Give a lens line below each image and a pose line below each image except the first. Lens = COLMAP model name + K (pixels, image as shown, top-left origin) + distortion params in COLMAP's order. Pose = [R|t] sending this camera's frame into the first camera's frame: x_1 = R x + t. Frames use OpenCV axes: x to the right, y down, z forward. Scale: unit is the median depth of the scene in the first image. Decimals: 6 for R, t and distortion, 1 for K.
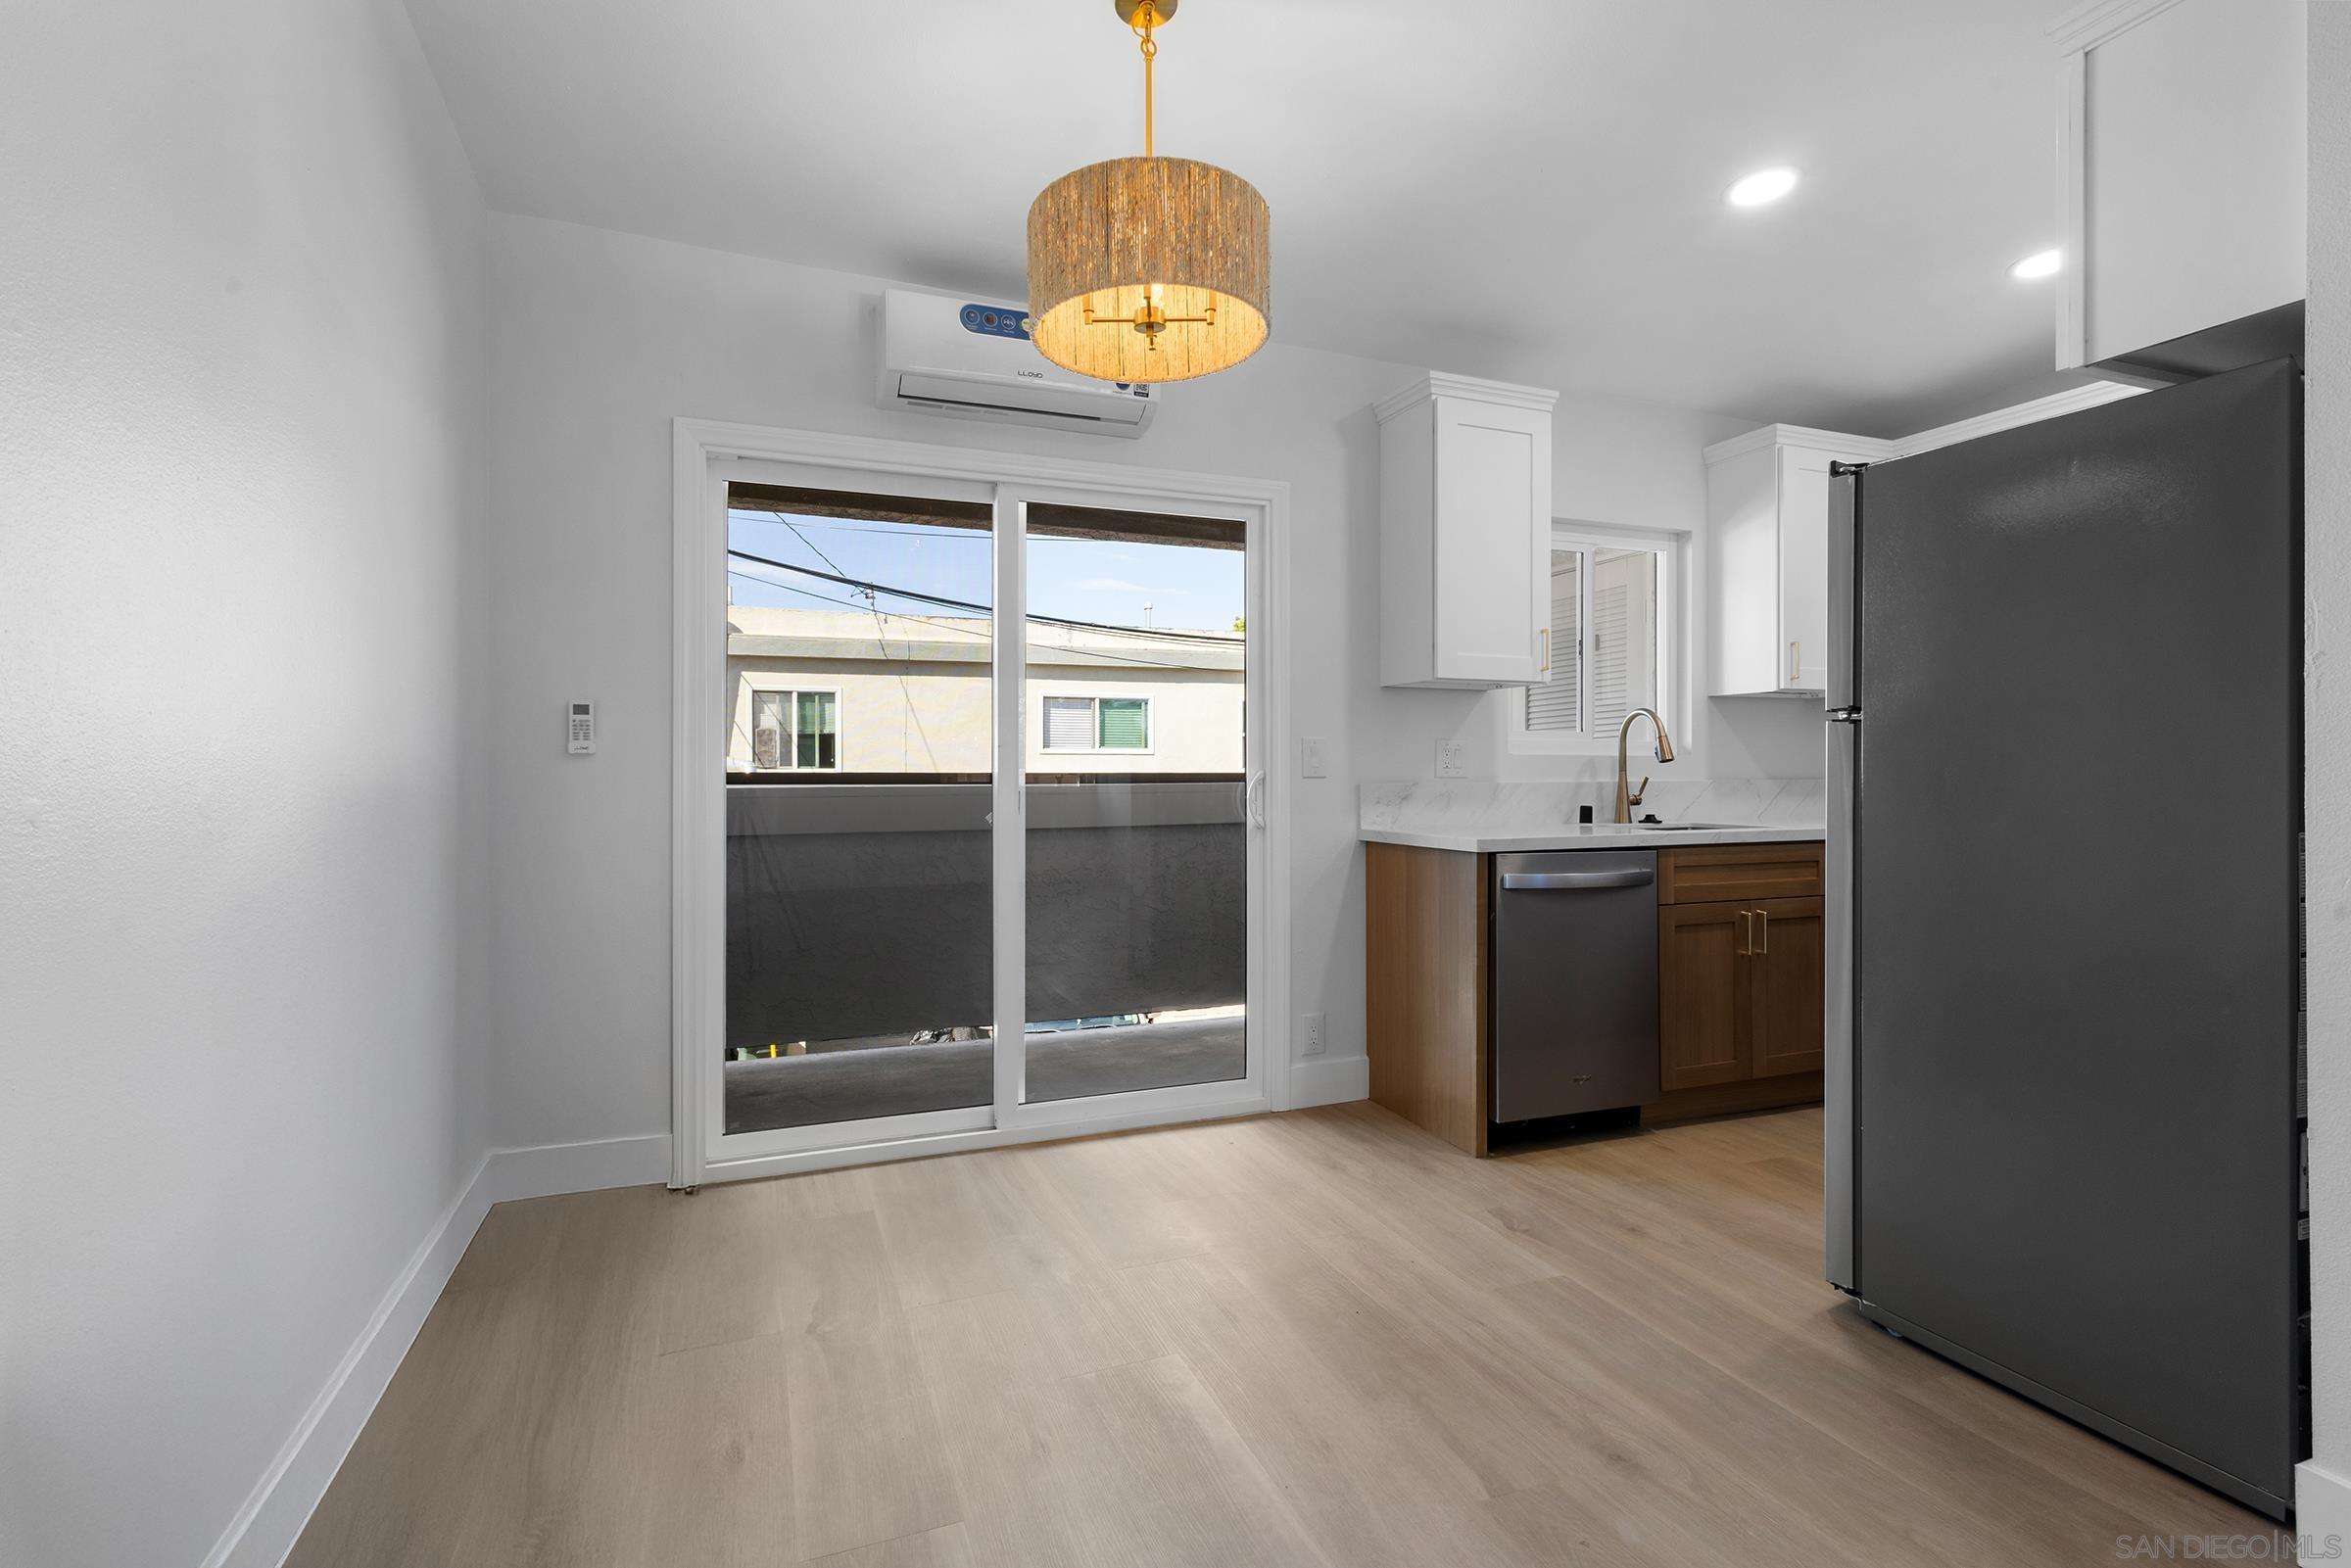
lens RADIAL K [[1089.9, 0, 1182.1], [0, 1089.9, 774.1], [0, 0, 1]] dist [0.017605, -0.008394]
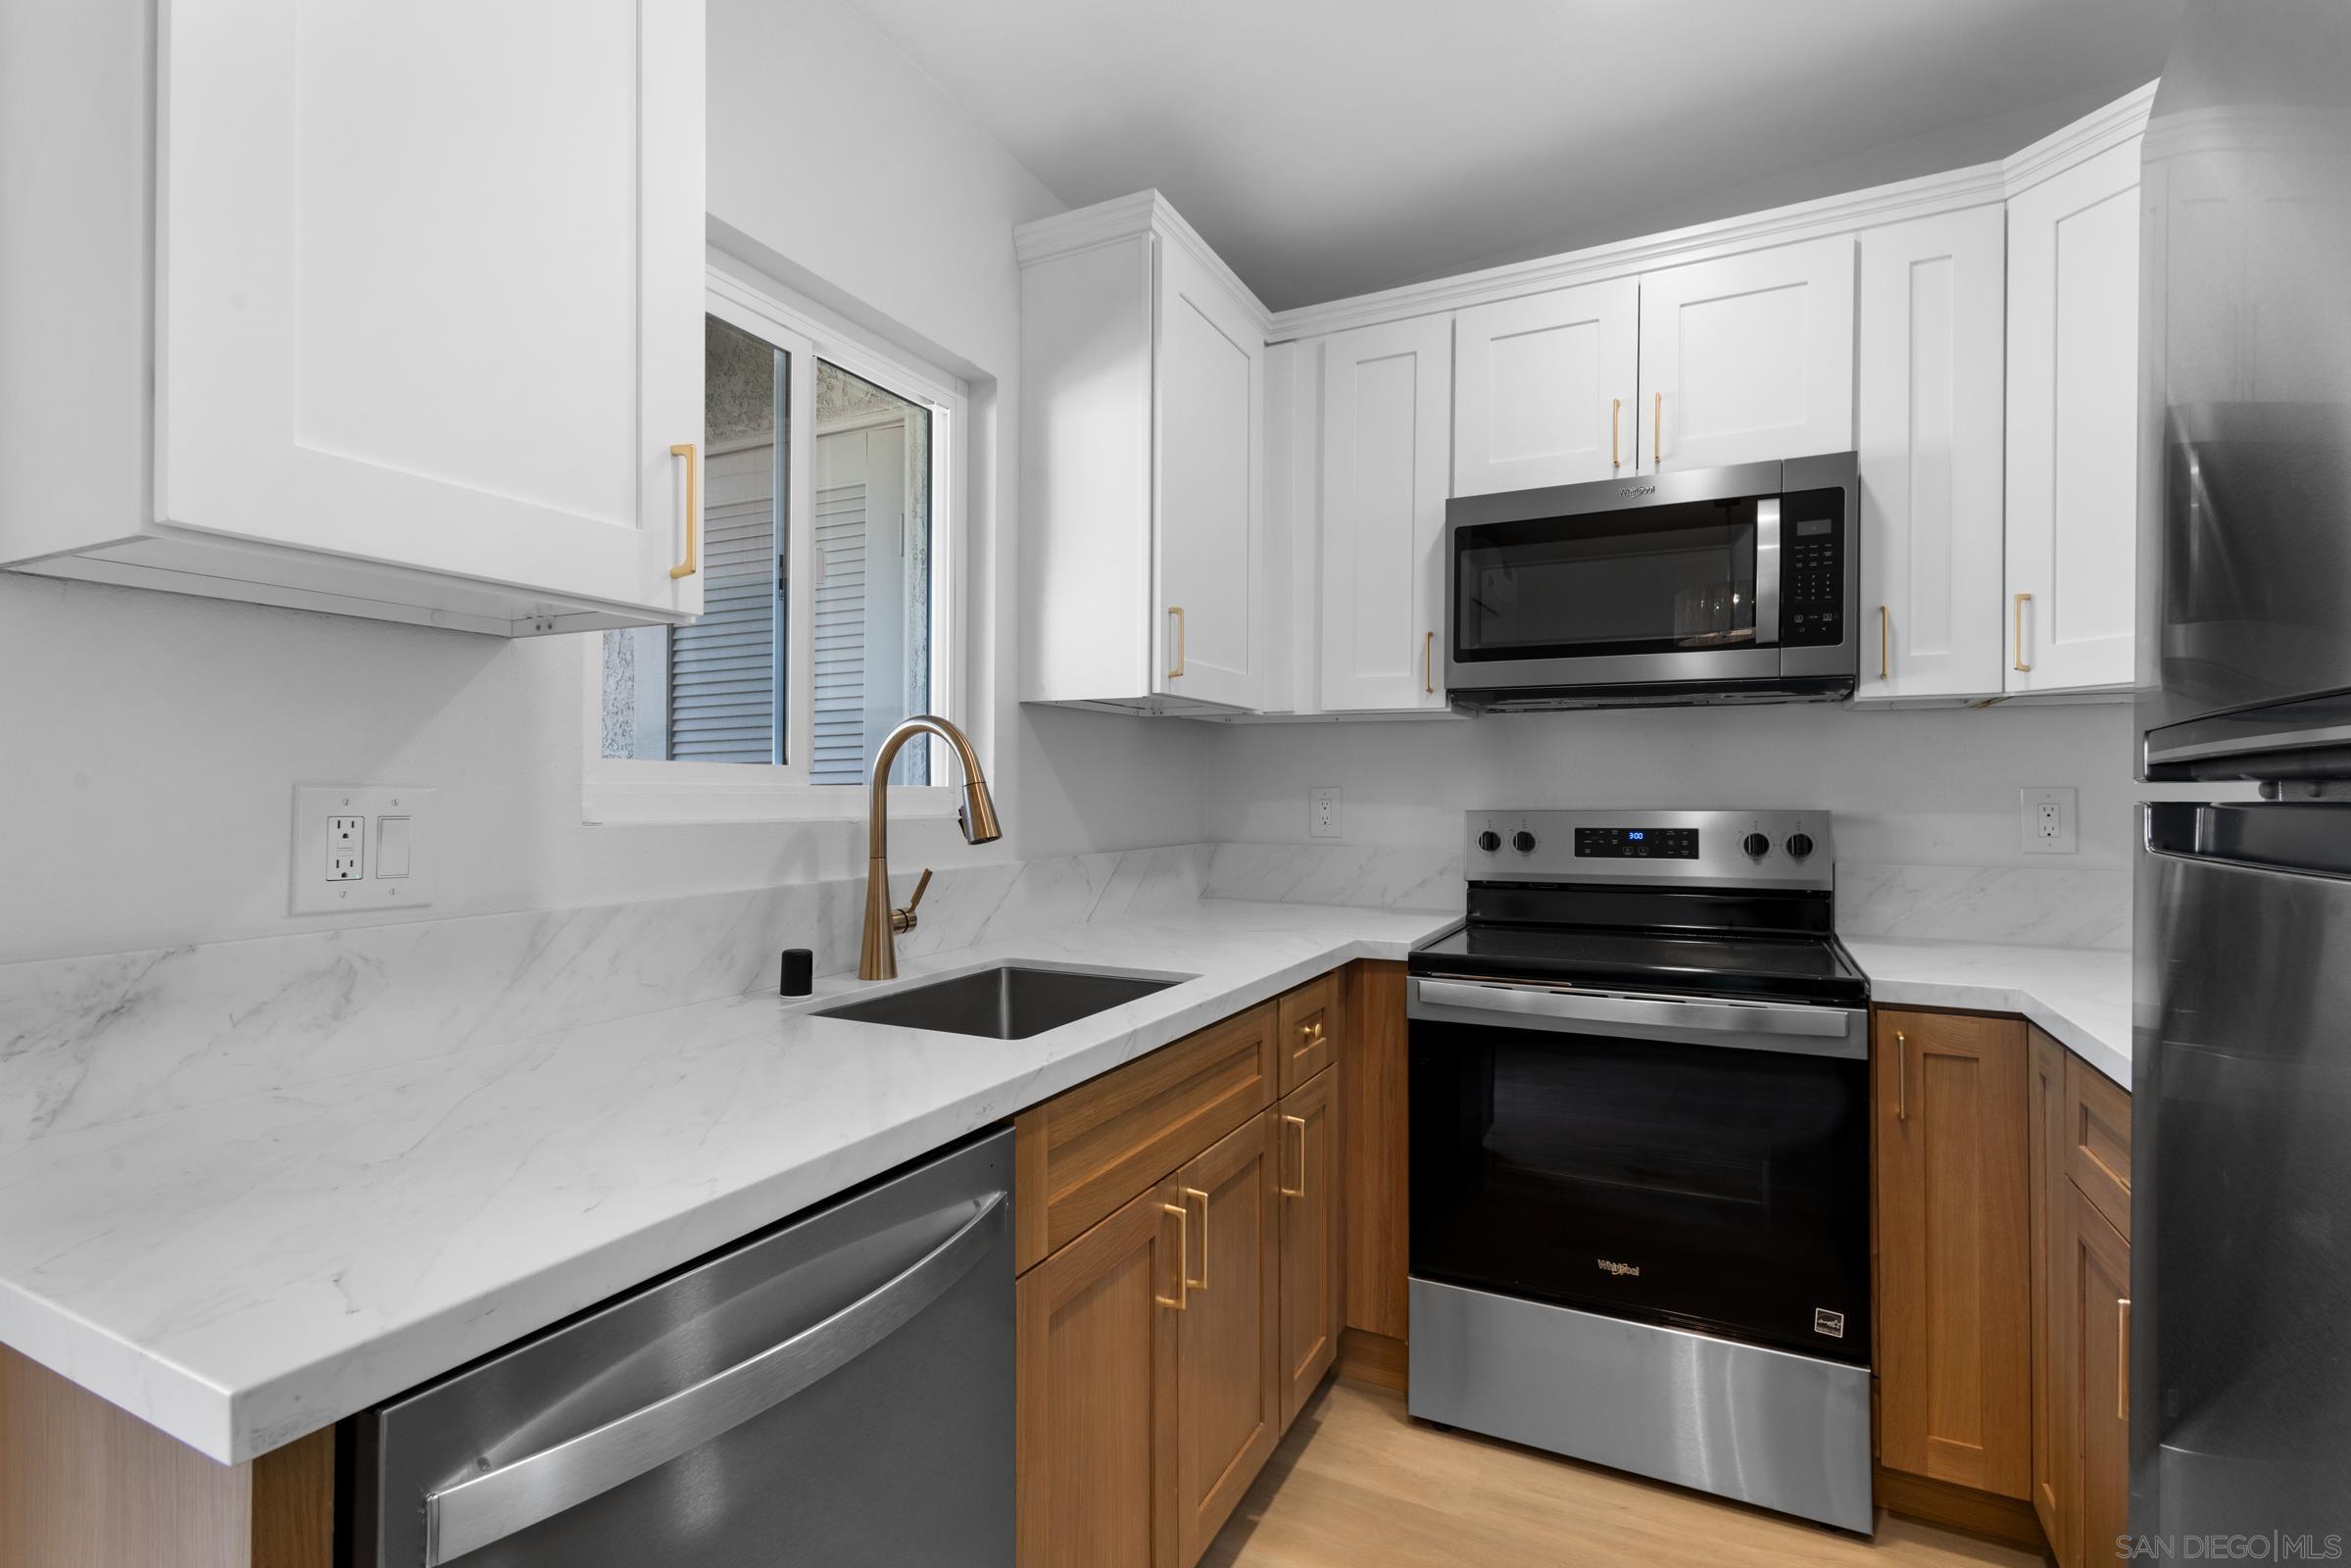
lens RADIAL K [[1082.4, 0, 1182.0], [0, 1082.4, 784.5], [0, 0, 1]] dist [0.019621, -0.000129]
pose [[0.752461, 0.008276, 0.658585, 0.208474], [-0.003219, 0.999955, -0.008888, -0.028590], [-0.658629, 0.004568, 0.752454, 0.593587]]
